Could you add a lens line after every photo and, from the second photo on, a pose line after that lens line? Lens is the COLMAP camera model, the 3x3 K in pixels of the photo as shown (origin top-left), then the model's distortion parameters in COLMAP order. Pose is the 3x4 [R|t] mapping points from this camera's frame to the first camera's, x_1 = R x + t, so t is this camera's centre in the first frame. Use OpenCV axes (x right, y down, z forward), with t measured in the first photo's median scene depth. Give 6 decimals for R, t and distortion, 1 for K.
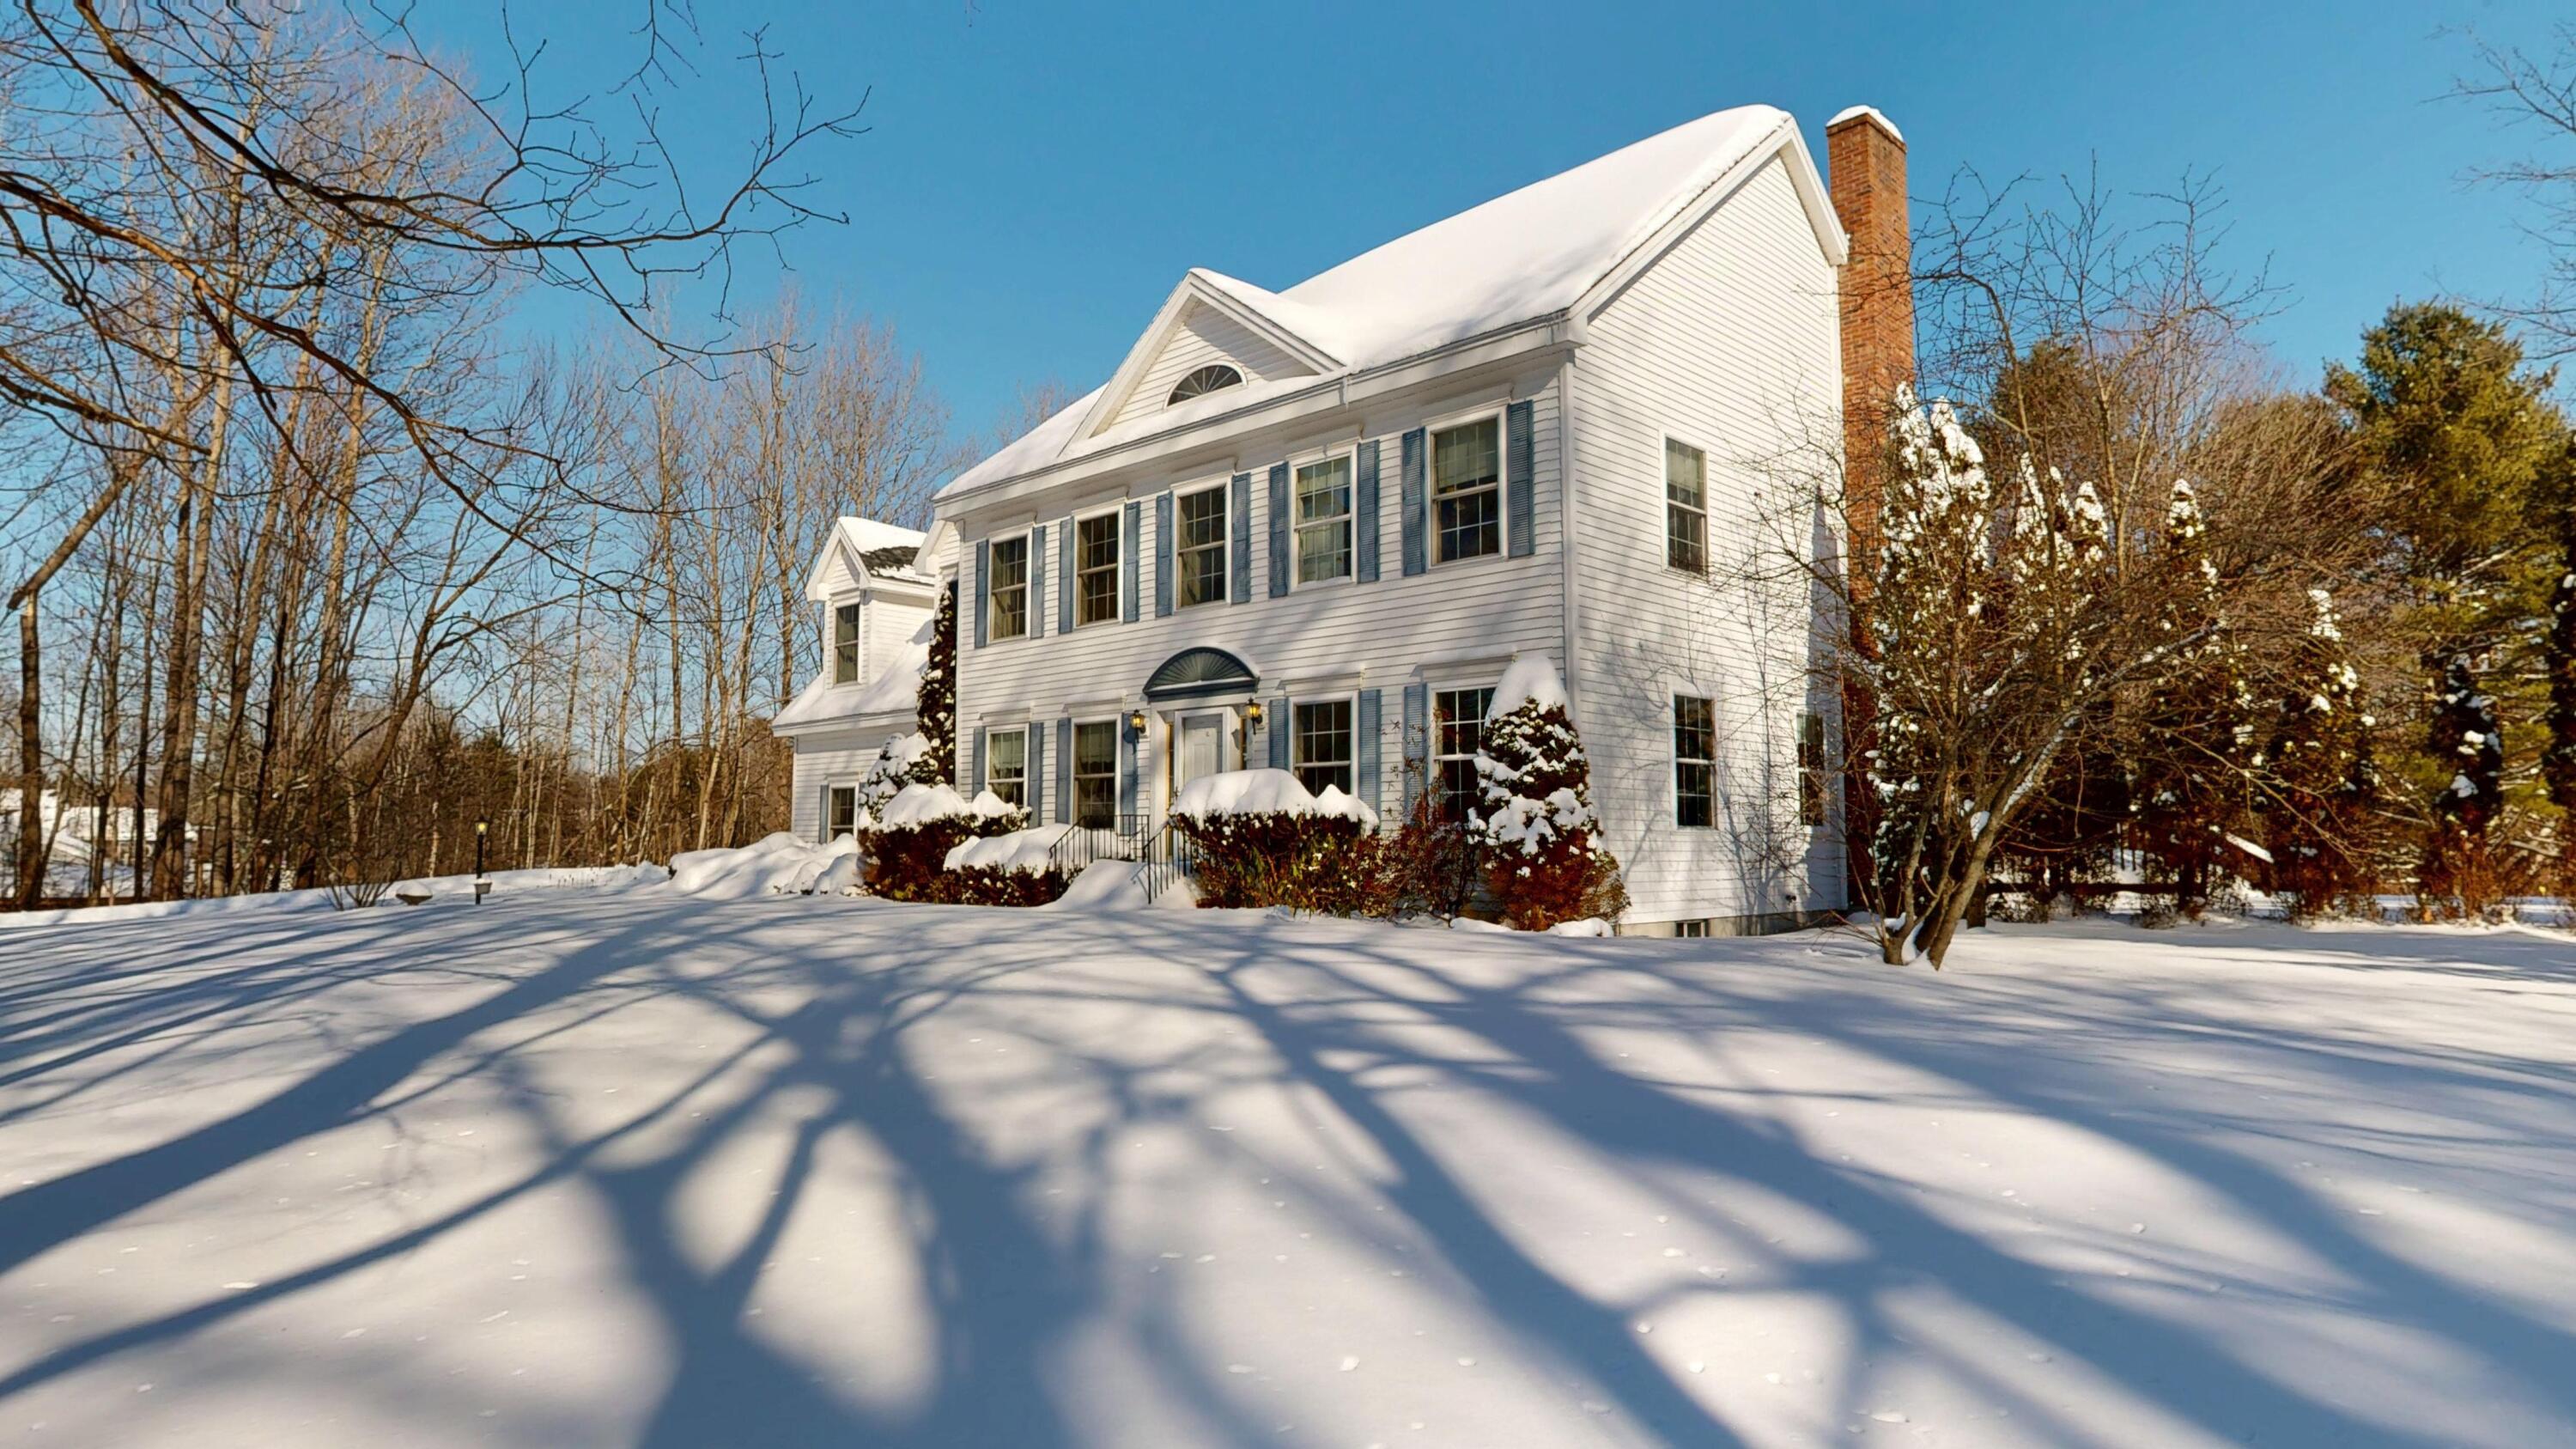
lens RADIAL K [[1437.8, 0, 1288.0], [0, 1437.8, 724.5], [0, 0, 1]] dist [0.003583, -0.001773]
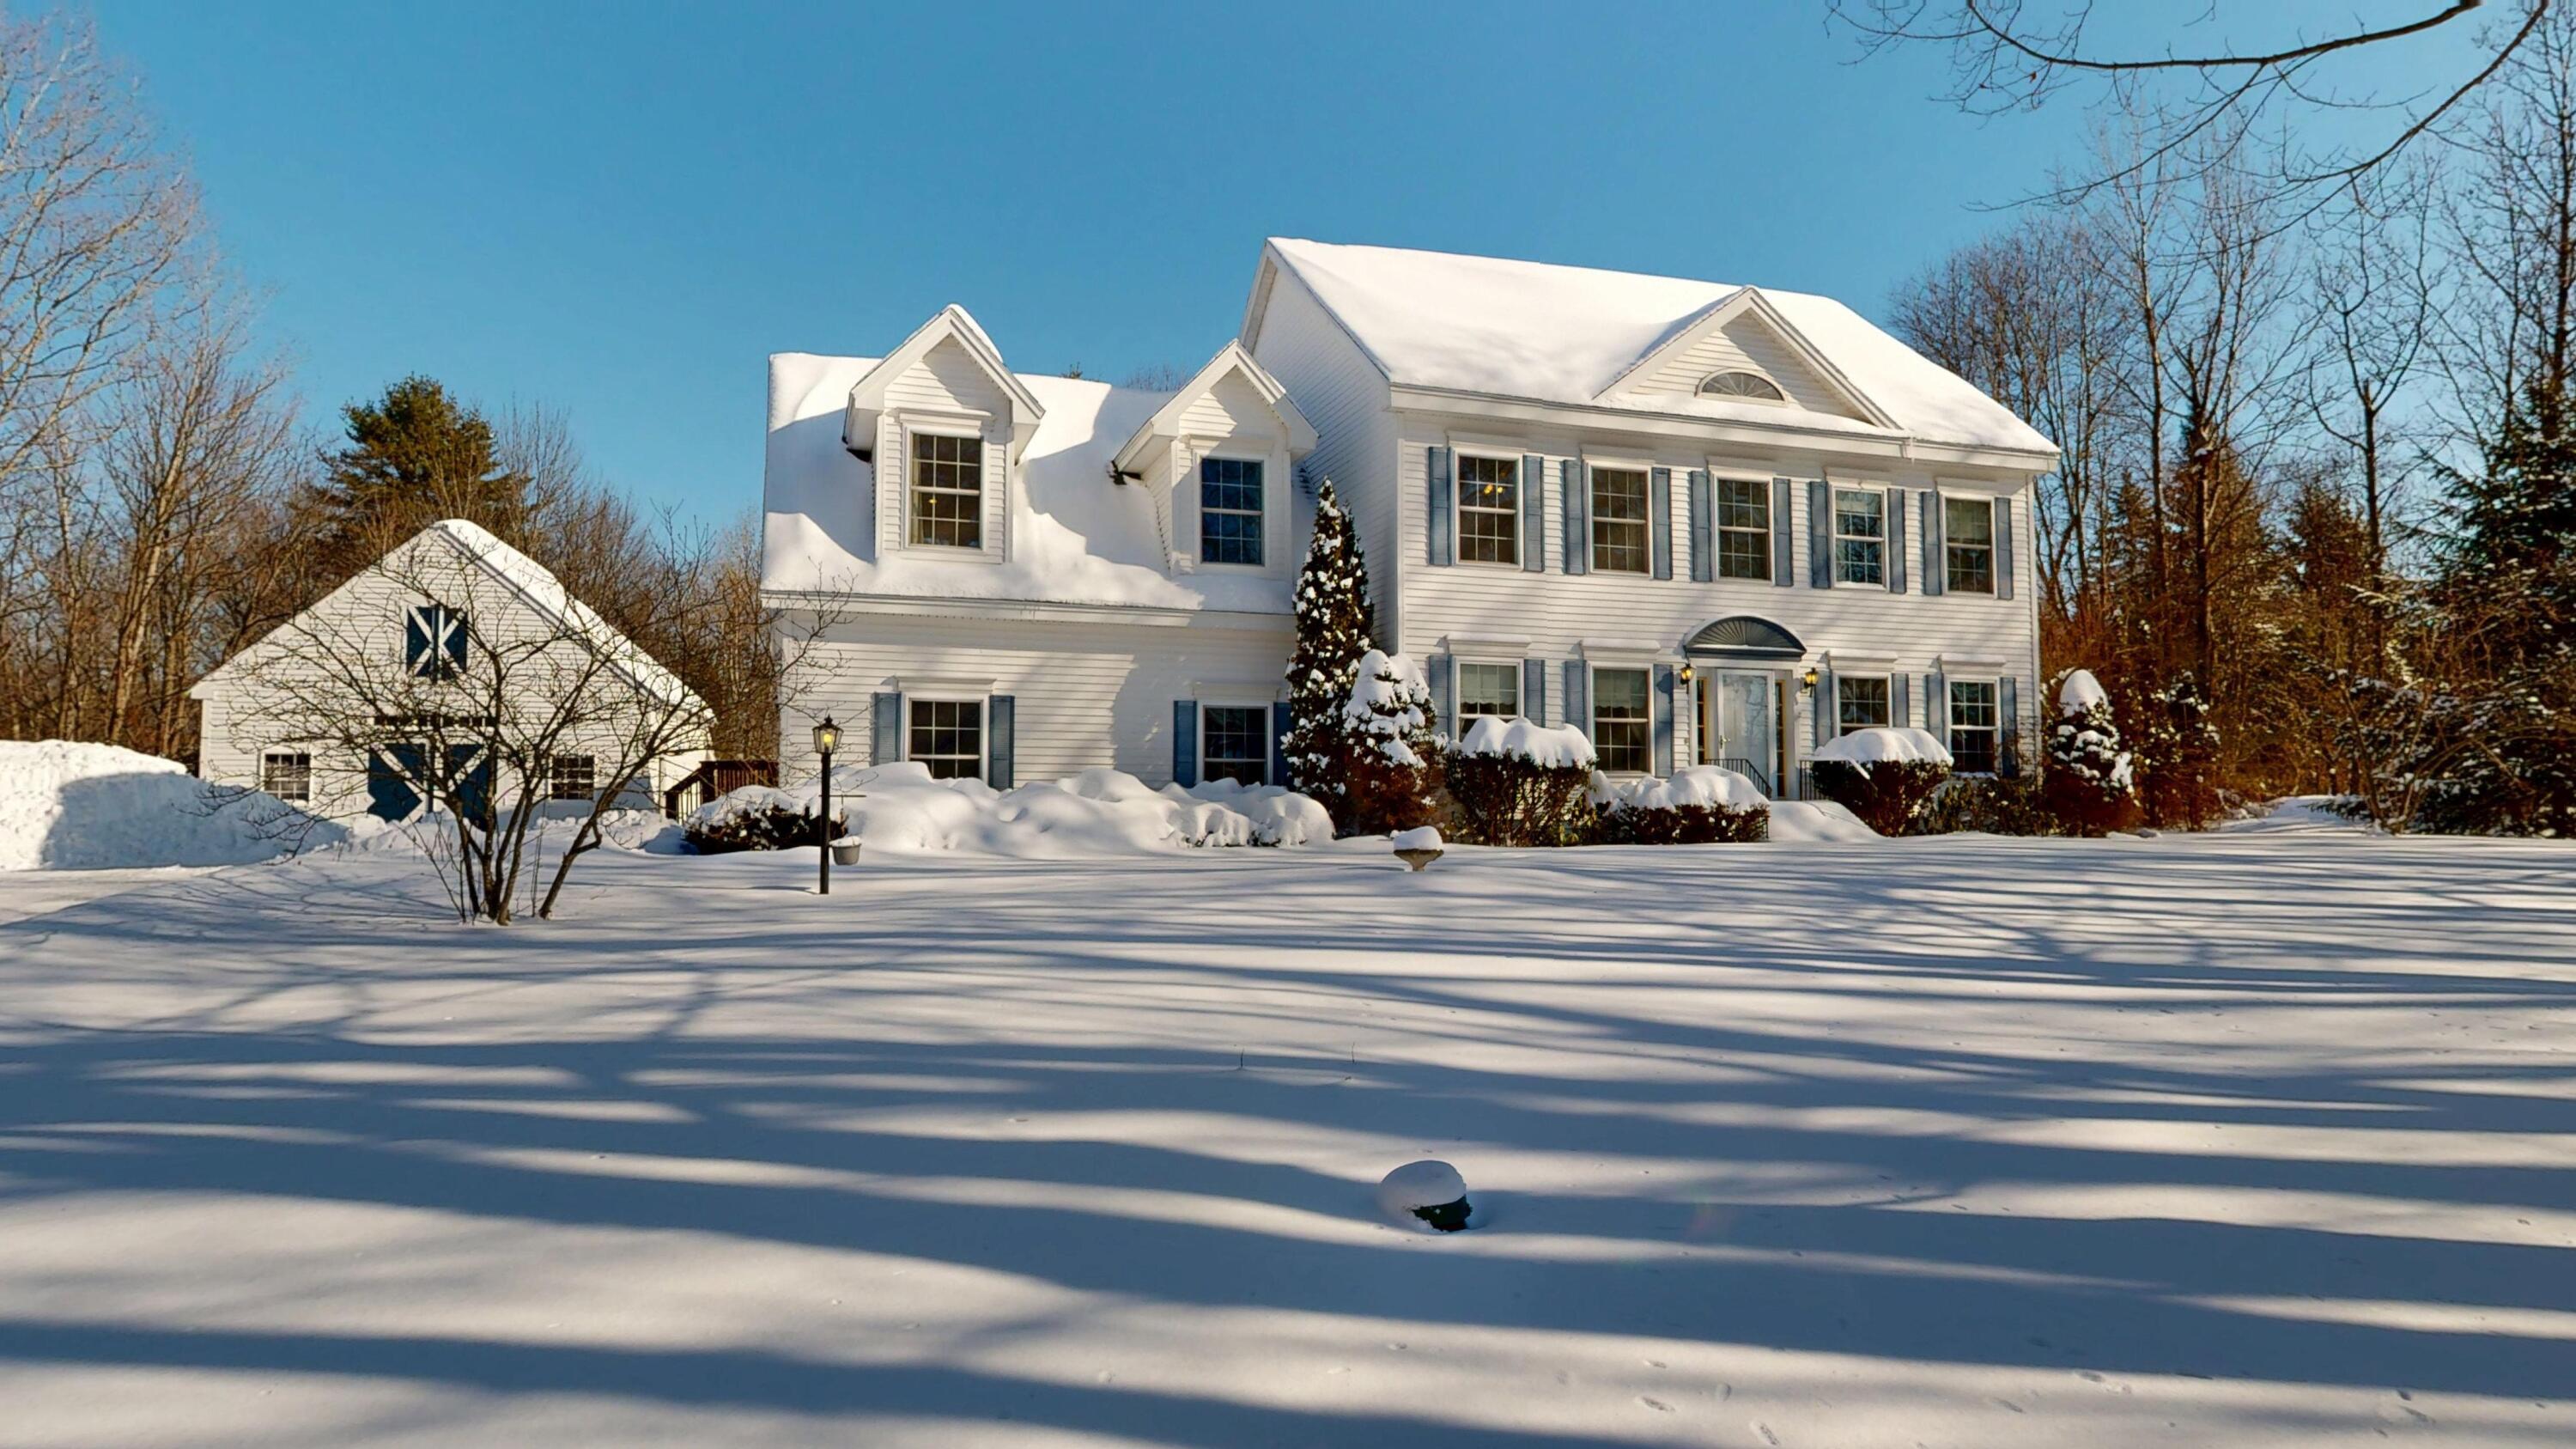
lens RADIAL K [[1437.8, 0, 1288.0], [0, 1437.8, 724.5], [0, 0, 1]] dist [0.003583, -0.001773]
pose [[0.445435, 0.049641, 0.893937, -1.319294], [-0.074893, 0.997028, -0.018048, 0.085868], [-0.892176, -0.058910, 0.447829, 0.846364]]
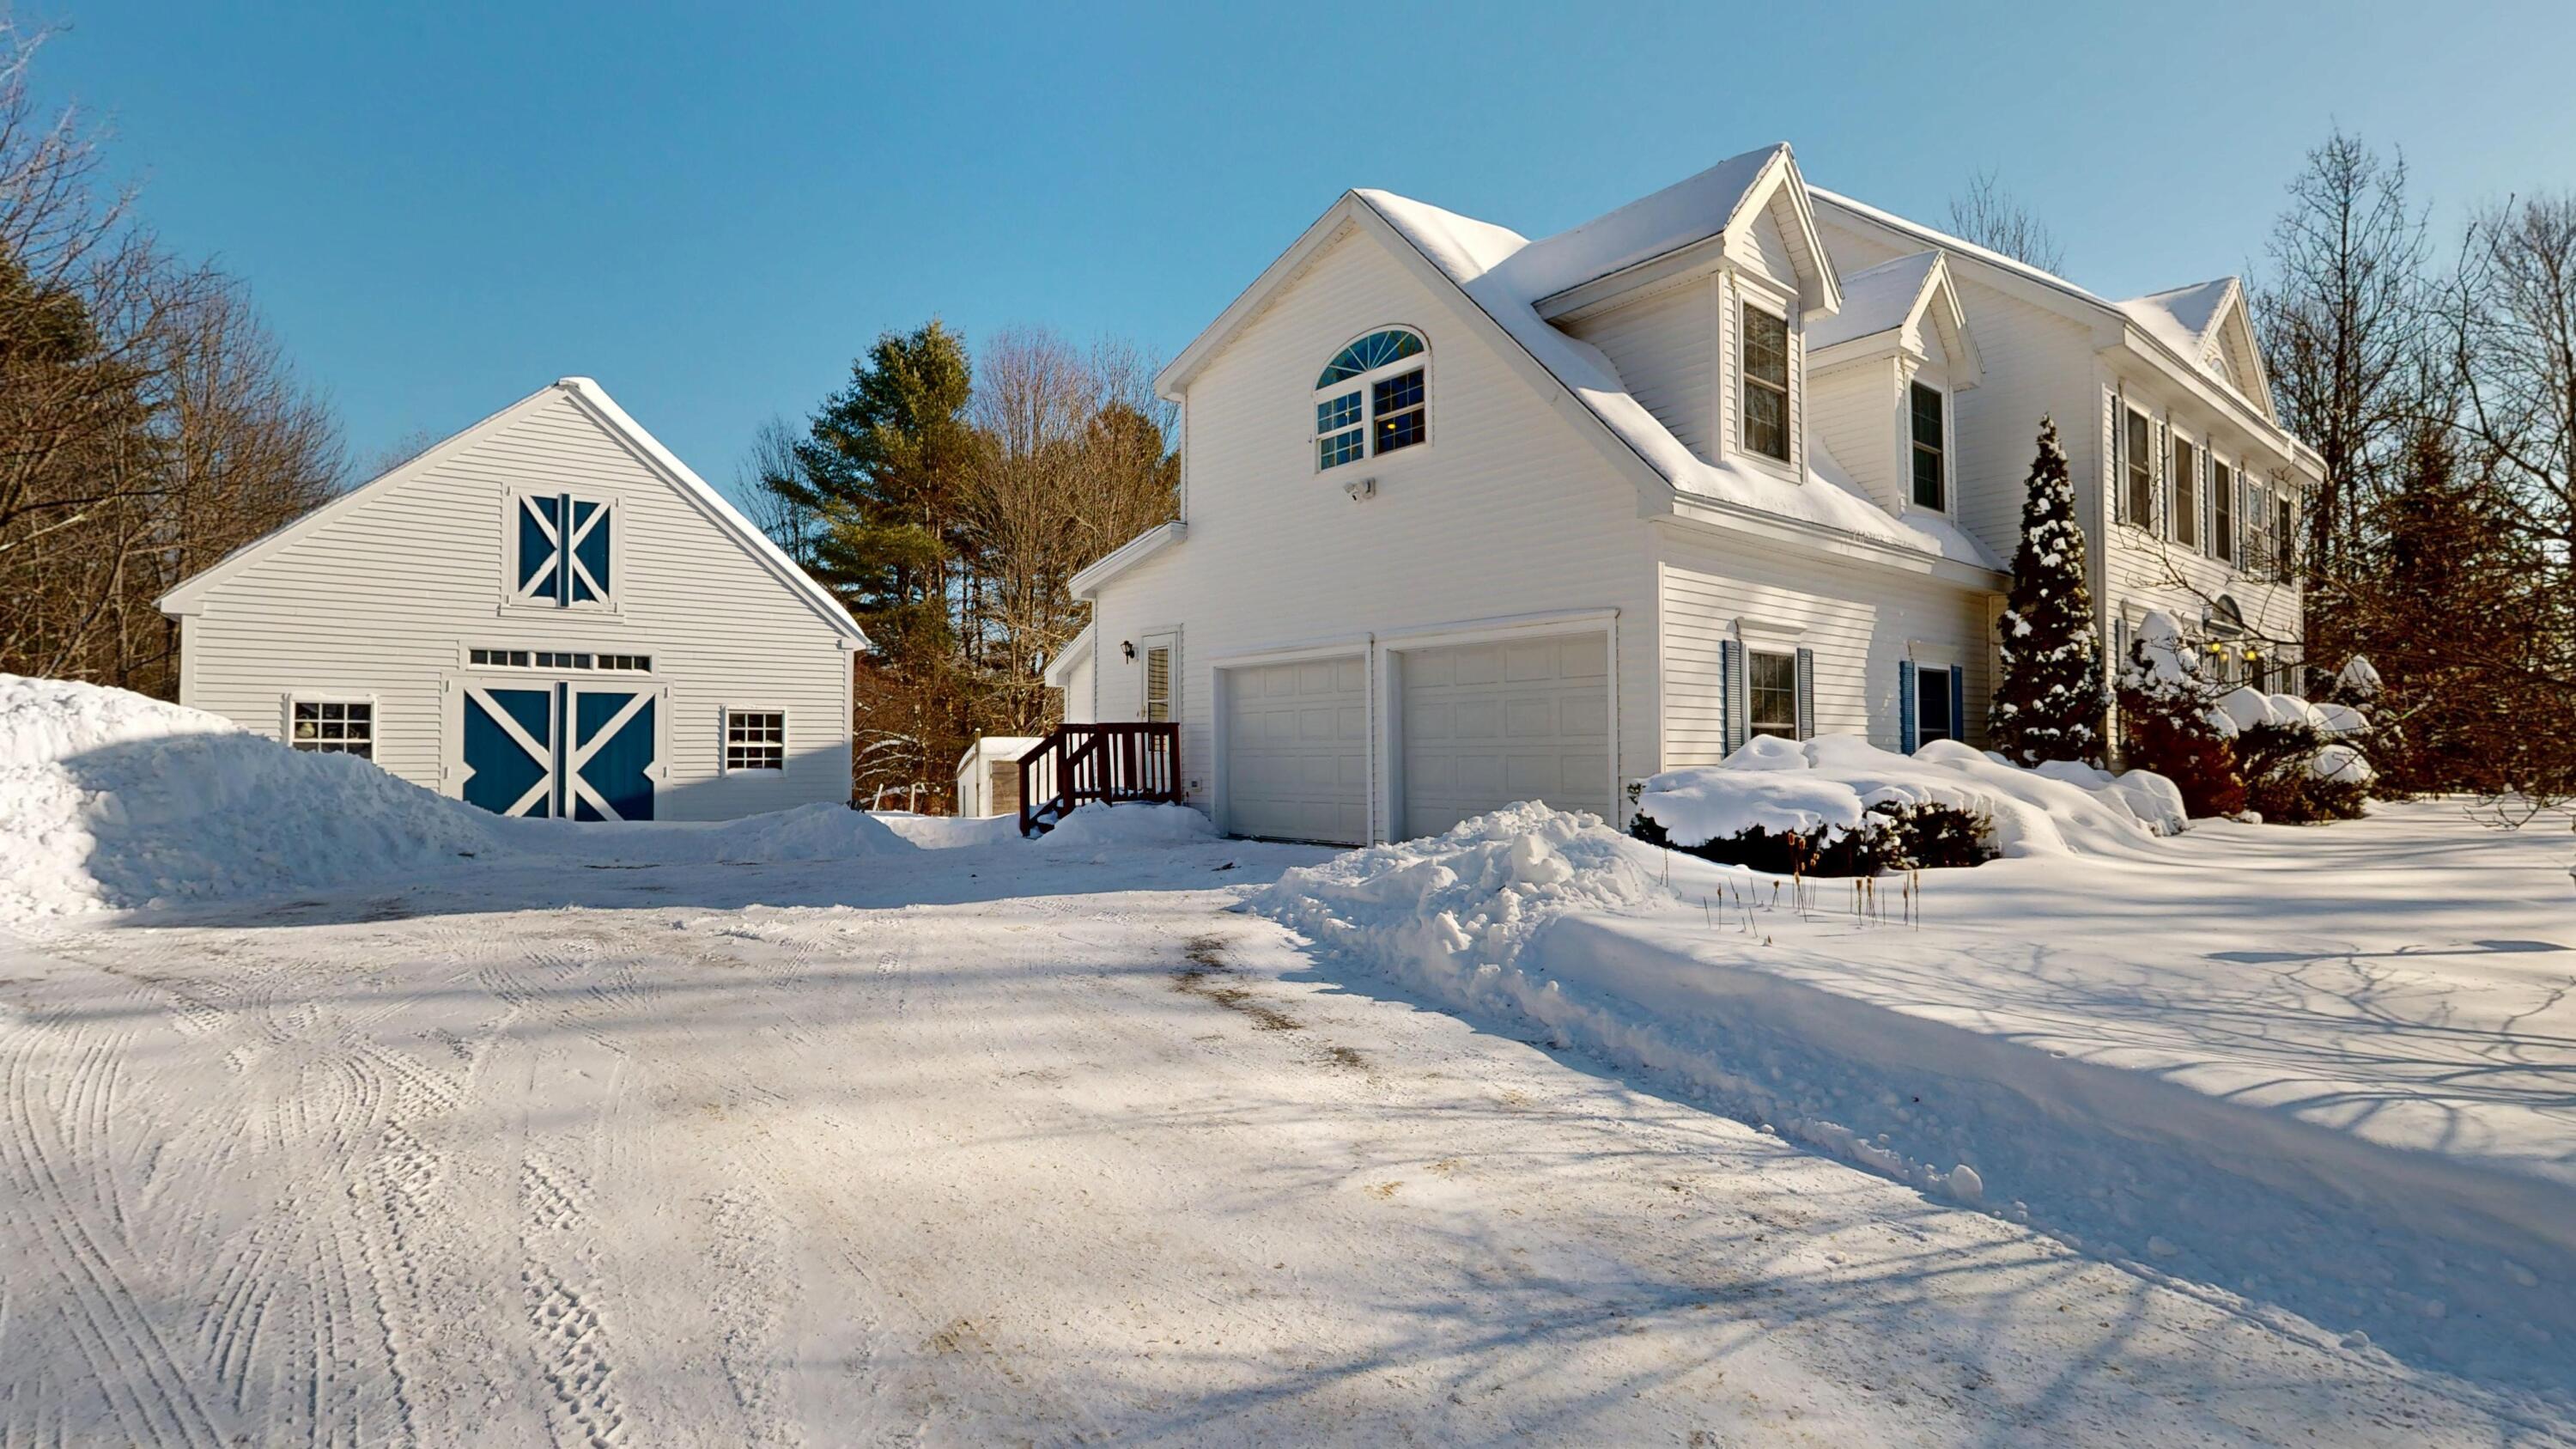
lens RADIAL K [[1196.4, 0, 1288.0], [0, 1196.4, 724.5], [0, 0, 1]] dist [0.002376, -0.000175]
pose [[0.095203, 0.024500, 0.995156, -1.195524], [-0.083244, 0.996391, -0.016566, 0.144176], [-0.991971, -0.081264, 0.096898, 1.759347]]
